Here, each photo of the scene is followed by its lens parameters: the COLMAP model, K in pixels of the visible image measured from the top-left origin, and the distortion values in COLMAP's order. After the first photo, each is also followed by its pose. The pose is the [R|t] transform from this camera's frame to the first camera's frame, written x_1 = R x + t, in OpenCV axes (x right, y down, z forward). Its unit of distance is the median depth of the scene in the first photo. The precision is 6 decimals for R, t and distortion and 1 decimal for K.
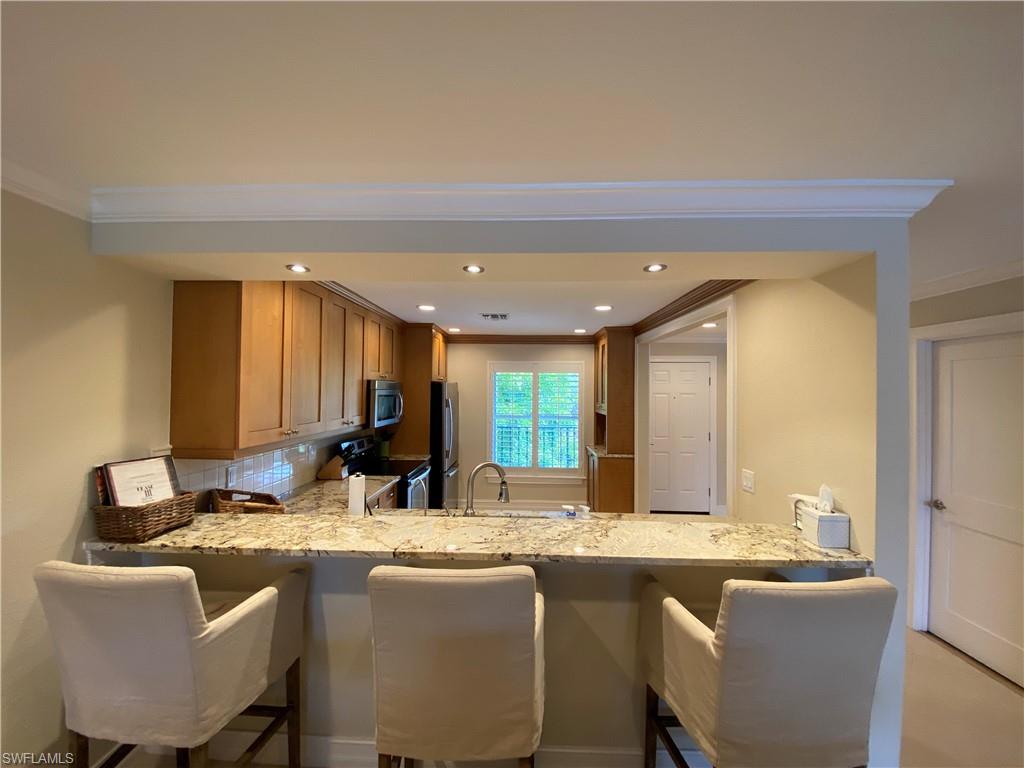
lens RADIAL K [[411.8, 0, 510.2], [0, 411.8, 384.8], [0, 0, 1]] dist [0.028179, -0.024687]
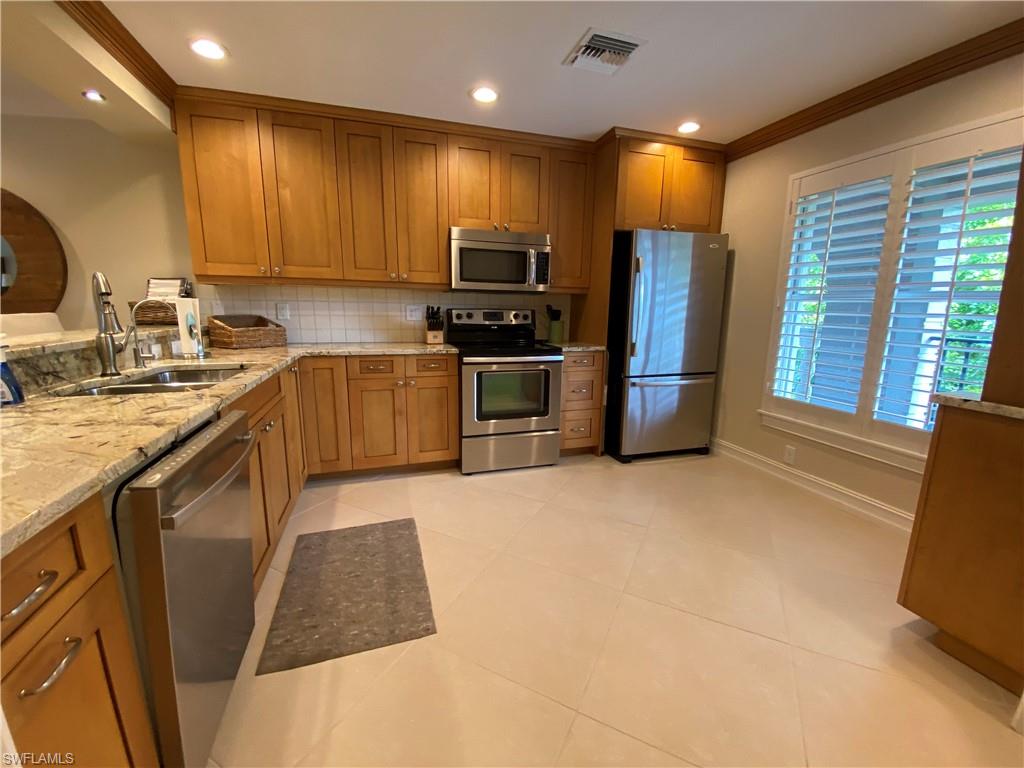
lens RADIAL K [[411.8, 0, 510.2], [0, 411.8, 384.8], [0, 0, 1]] dist [0.028179, -0.024687]
pose [[0.351850, 0.172570, -0.920011, 0.593132], [0.000869, 0.982798, 0.184679, 0.170086], [0.936056, -0.065779, 0.345648, 0.975730]]
